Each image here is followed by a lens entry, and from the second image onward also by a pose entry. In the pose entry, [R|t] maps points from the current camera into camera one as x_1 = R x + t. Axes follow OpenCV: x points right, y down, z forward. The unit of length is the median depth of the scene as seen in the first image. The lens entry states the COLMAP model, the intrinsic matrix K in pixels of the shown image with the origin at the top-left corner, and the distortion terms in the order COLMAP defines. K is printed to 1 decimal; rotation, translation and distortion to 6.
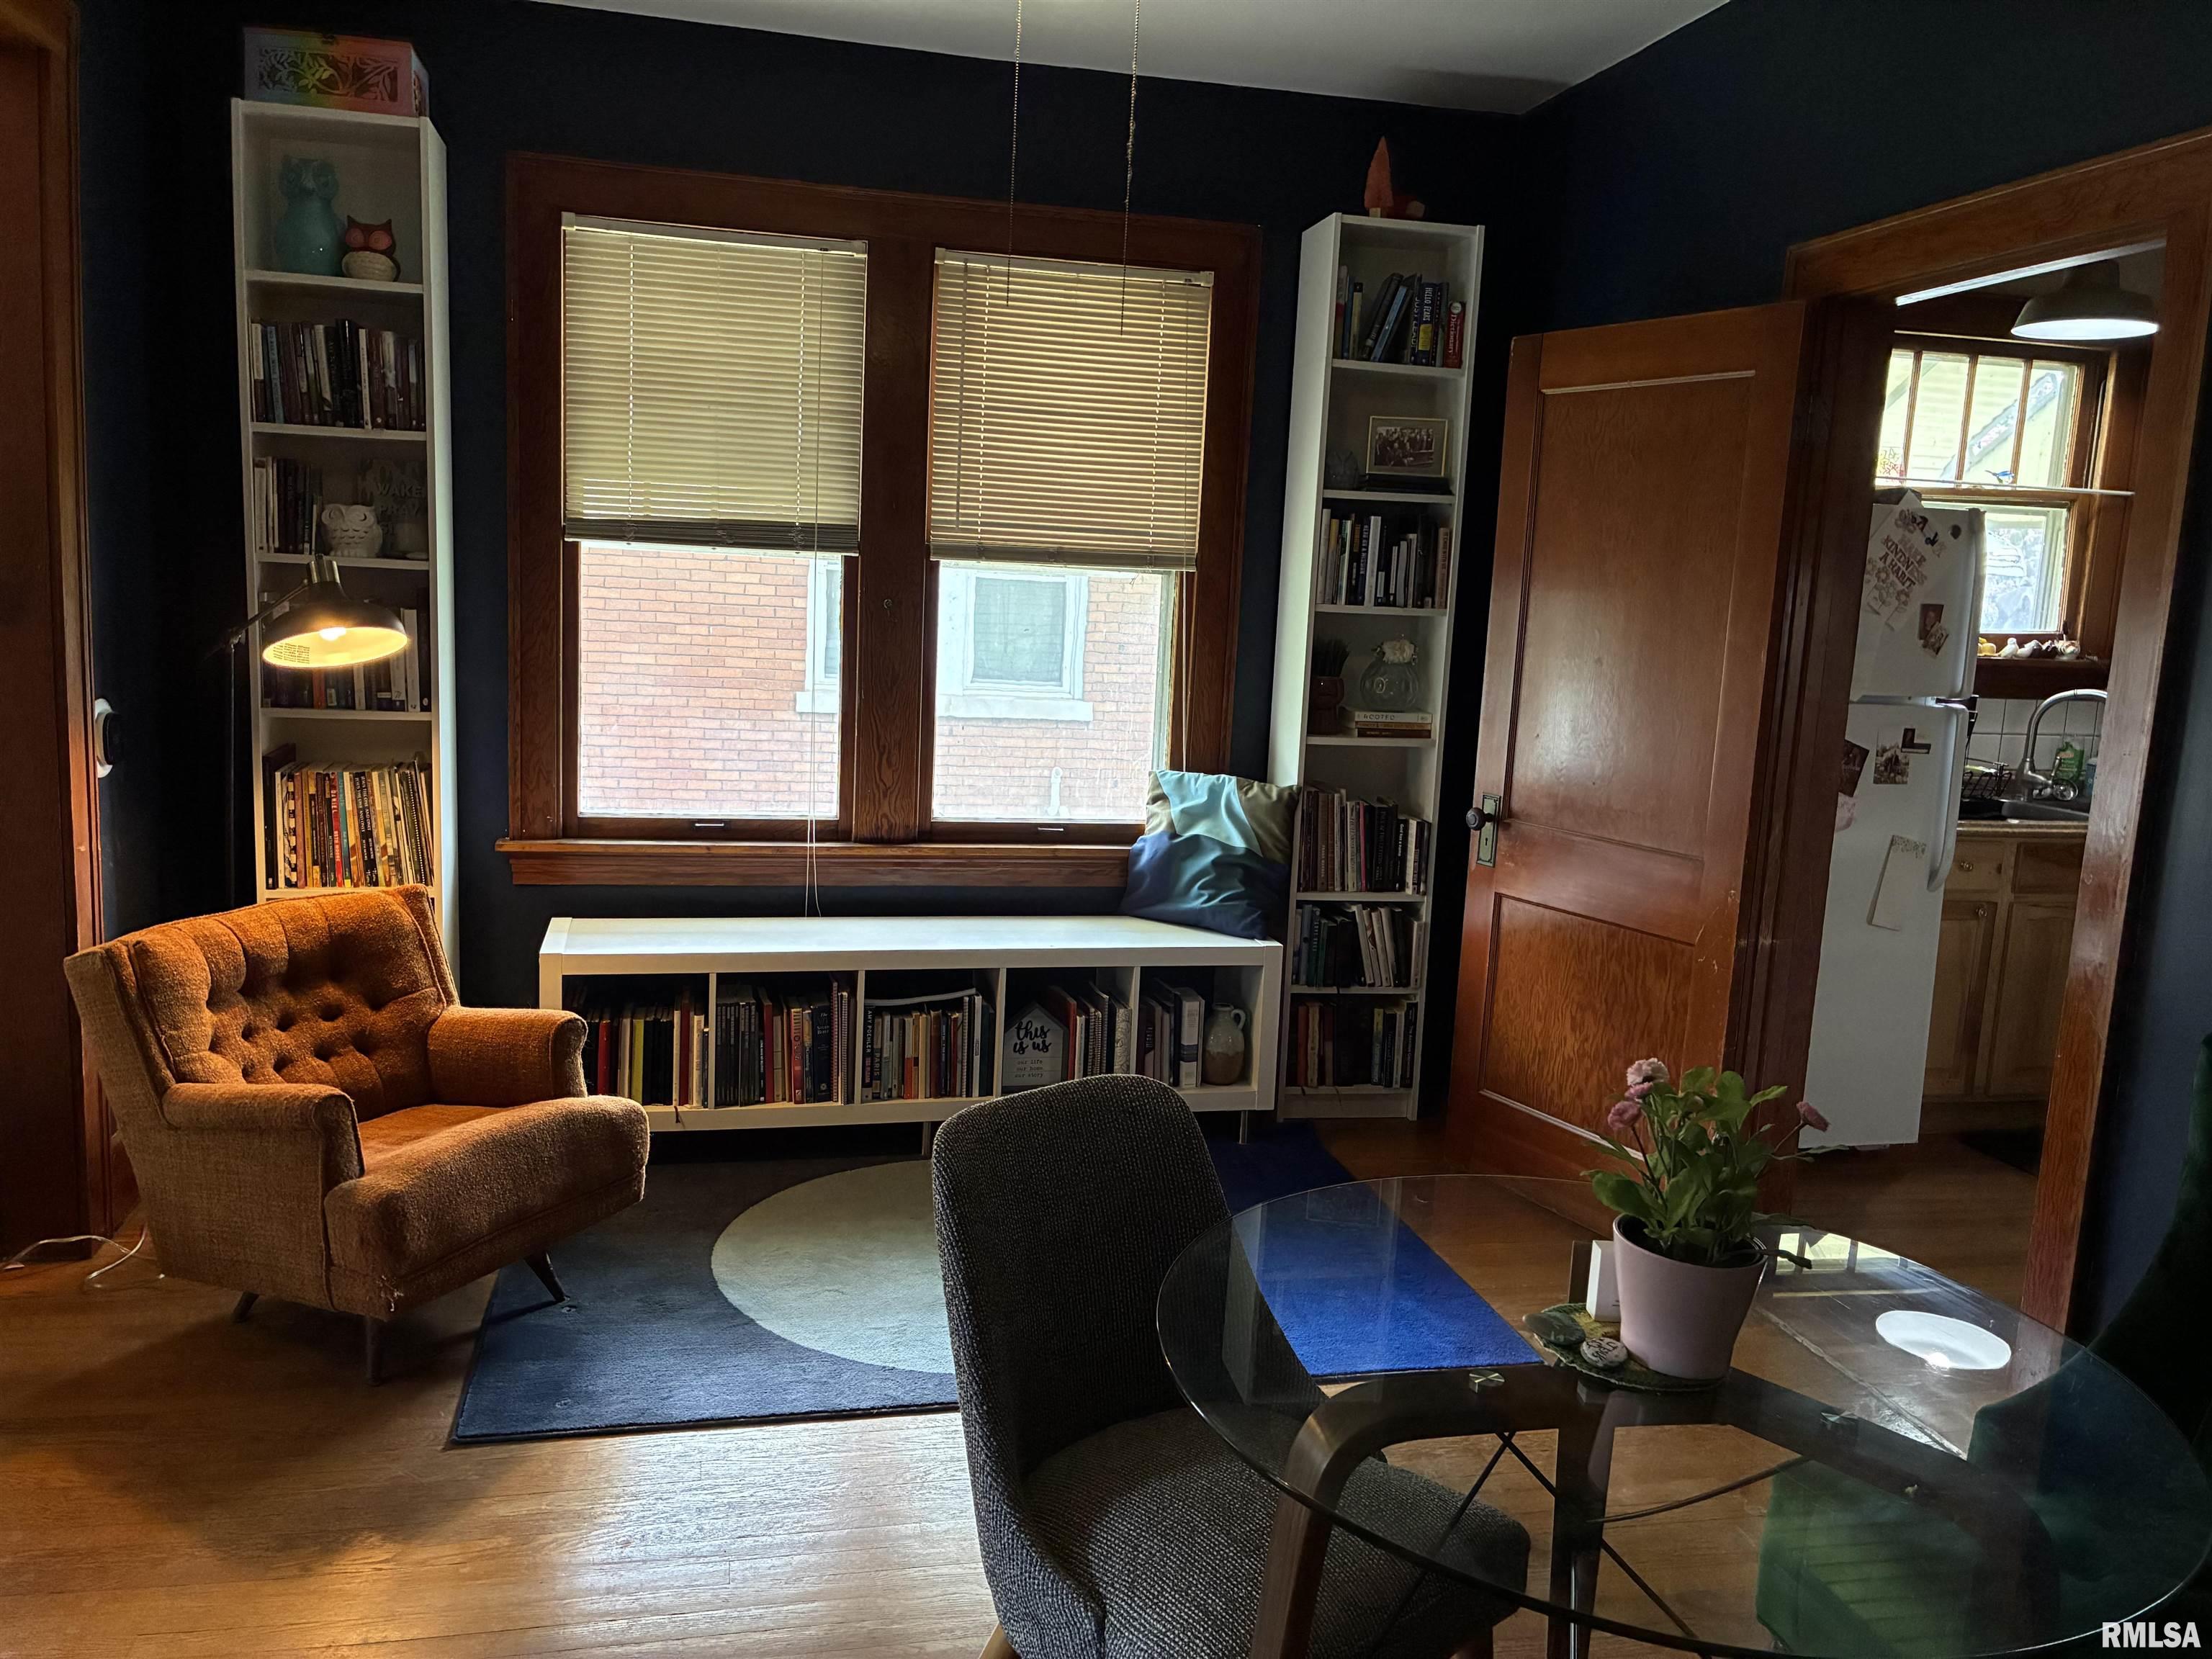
lens RADIAL K [[1637.3, 0, 1106.0], [0, 1637.3, 829.5], [0, 0, 1]] dist [0.024494, -0.058774]
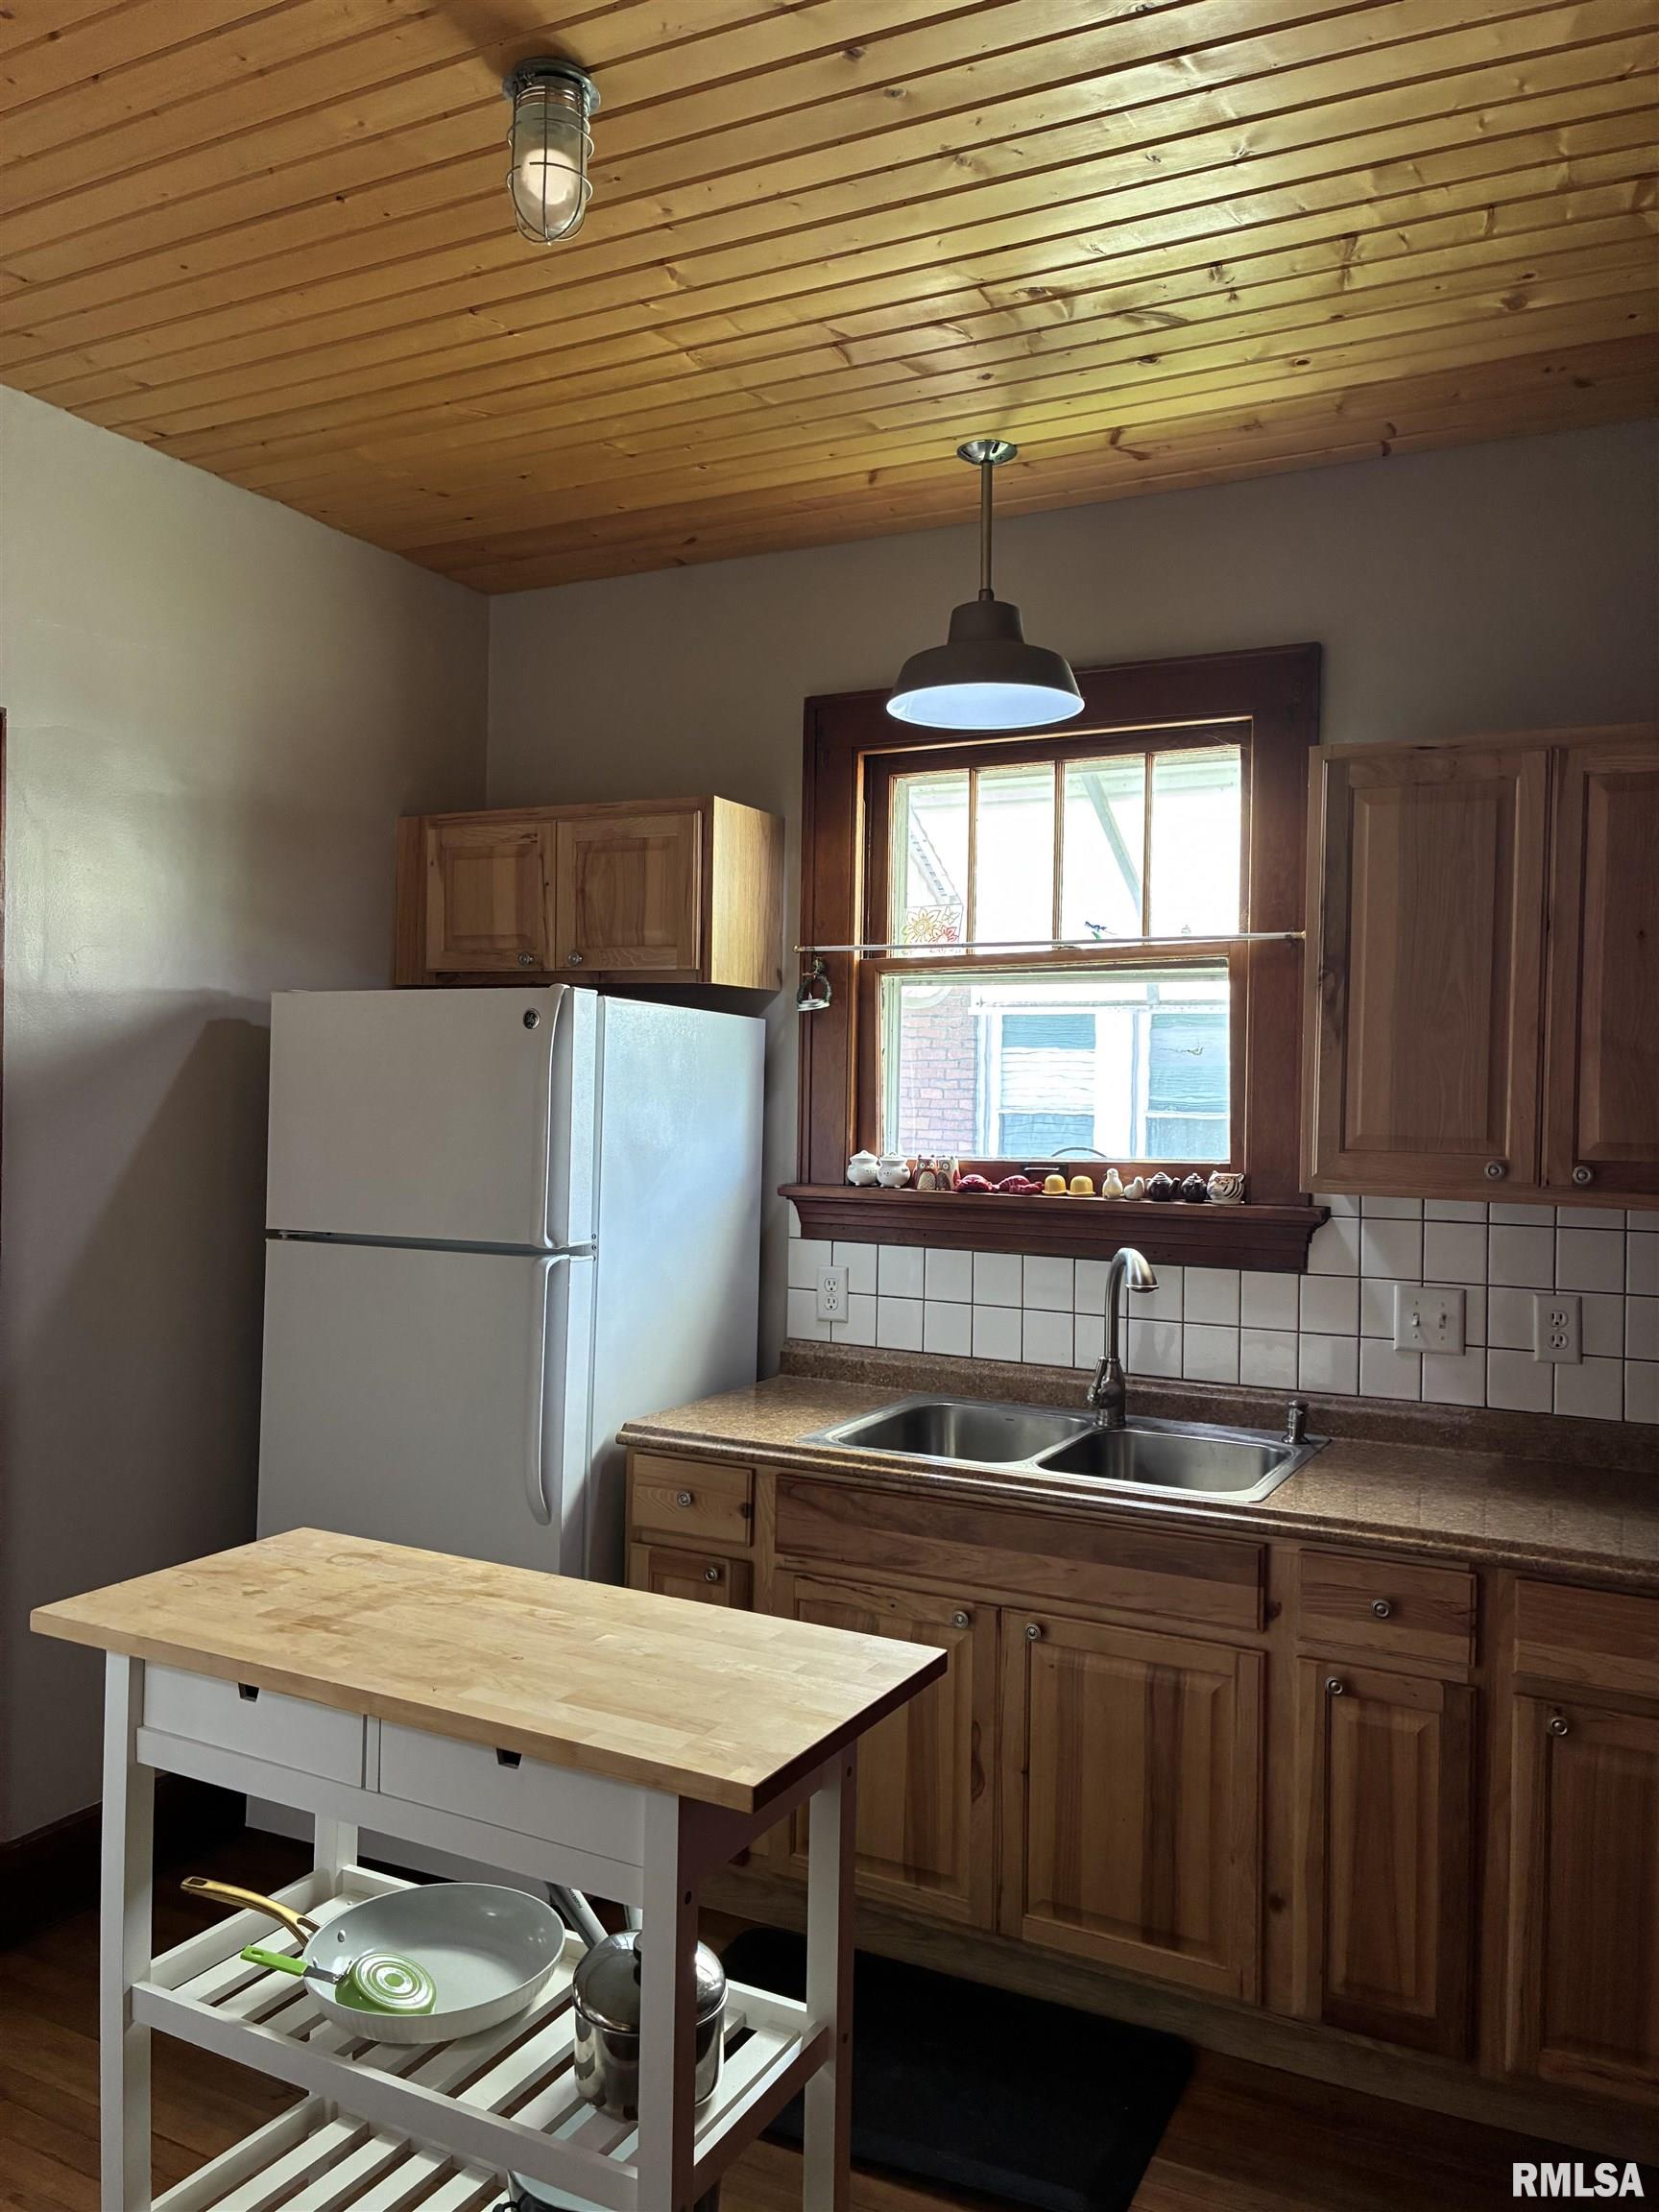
lens RADIAL K [[1637.3, 0, 829.5], [0, 1637.3, 1106.0], [0, 0, 1]] dist [0.024494, -0.058774]
pose [[0.758537, -0.029447, -0.650964, 0.889134], [-0.078504, 0.987573, -0.136150, -0.044334], [0.646884, 0.154378, 0.746799, 0.438250]]
